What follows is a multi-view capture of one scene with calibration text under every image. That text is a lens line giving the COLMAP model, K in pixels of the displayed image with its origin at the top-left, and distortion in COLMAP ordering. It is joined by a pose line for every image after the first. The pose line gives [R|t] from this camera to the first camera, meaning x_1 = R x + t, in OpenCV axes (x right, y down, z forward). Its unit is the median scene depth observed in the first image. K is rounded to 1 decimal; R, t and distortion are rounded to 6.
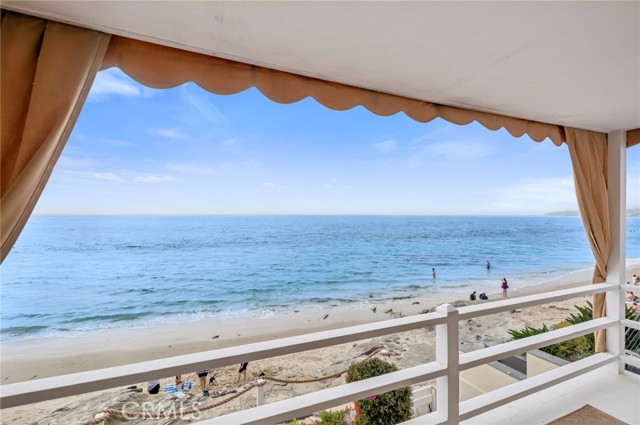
lens RADIAL K [[296.9, 0, 320.0], [0, 296.9, 212.5], [0, 0, 1]] dist [-0.001961, -0.000019]
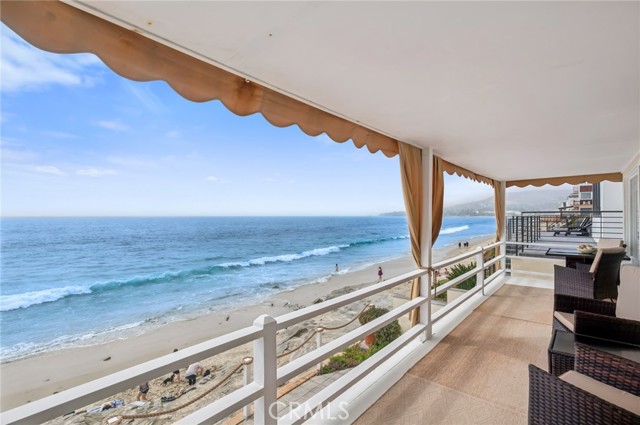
lens RADIAL K [[331.8, 0, 318.7], [0, 331.8, 220.1], [0, 0, 1]] dist [0.001689, 0.000012]
pose [[0.882460, -0.007050, 0.470334, -0.444293], [-0.003672, 0.999754, 0.021875, -0.000172], [-0.470373, -0.021031, 0.882217, -0.194241]]
